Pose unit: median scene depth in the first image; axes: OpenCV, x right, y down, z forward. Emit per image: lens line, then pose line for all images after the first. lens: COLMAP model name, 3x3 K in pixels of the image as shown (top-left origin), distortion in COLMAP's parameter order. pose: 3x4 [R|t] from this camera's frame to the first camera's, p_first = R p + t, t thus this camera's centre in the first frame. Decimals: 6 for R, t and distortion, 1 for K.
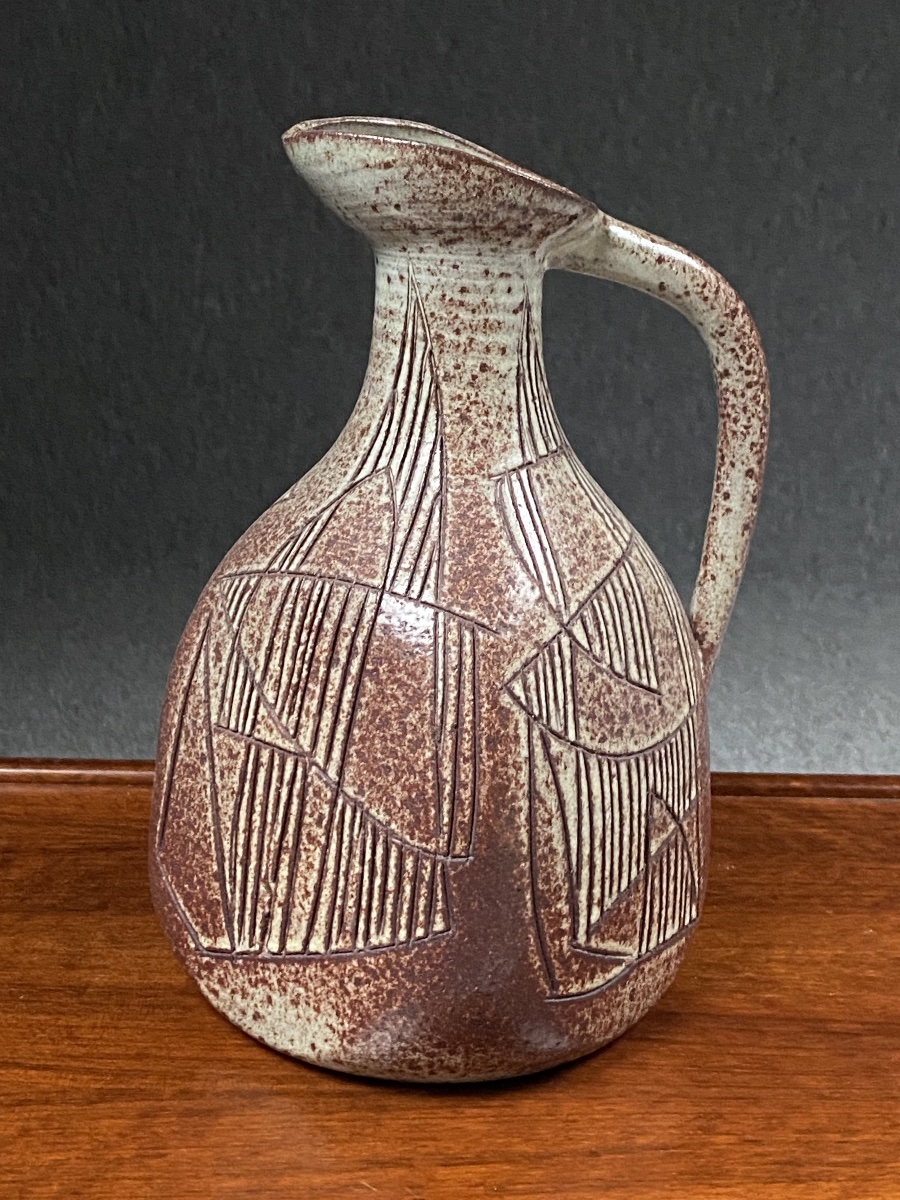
lens RADIAL K [[2071.3, 0, 450.8], [0, 2071.3, 599.7], [0, 0, 1]] dist [-0.043519, 0.000000]
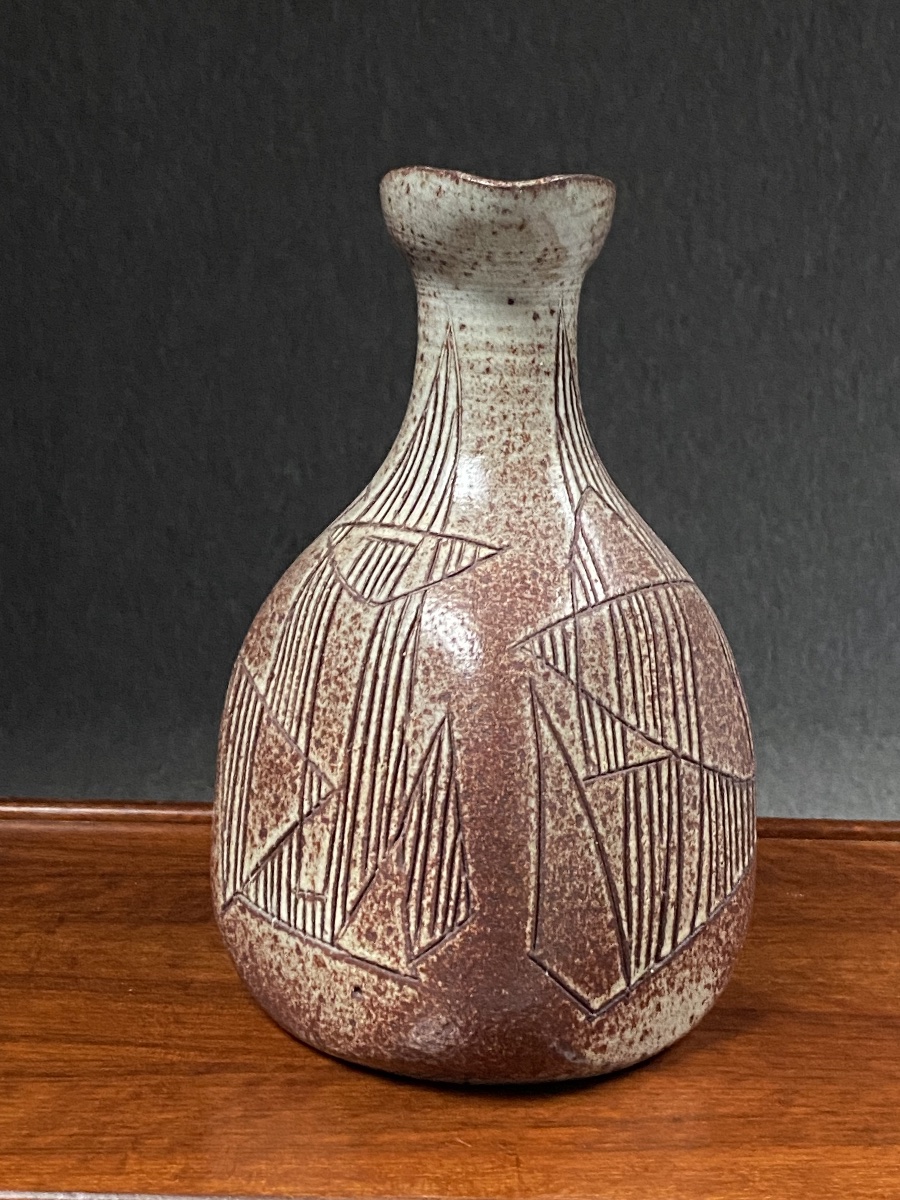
lens RADIAL K [[1880.7, 0, 449.9], [0, 1880.7, 600.1], [0, 0, 1]] dist [-0.007906, 0.000000]
pose [[0.129753, -0.235035, 0.963287, -0.982981], [0.271948, 0.942682, 0.193377, -0.214295], [-0.953524, 0.236873, 0.186233, 0.895138]]
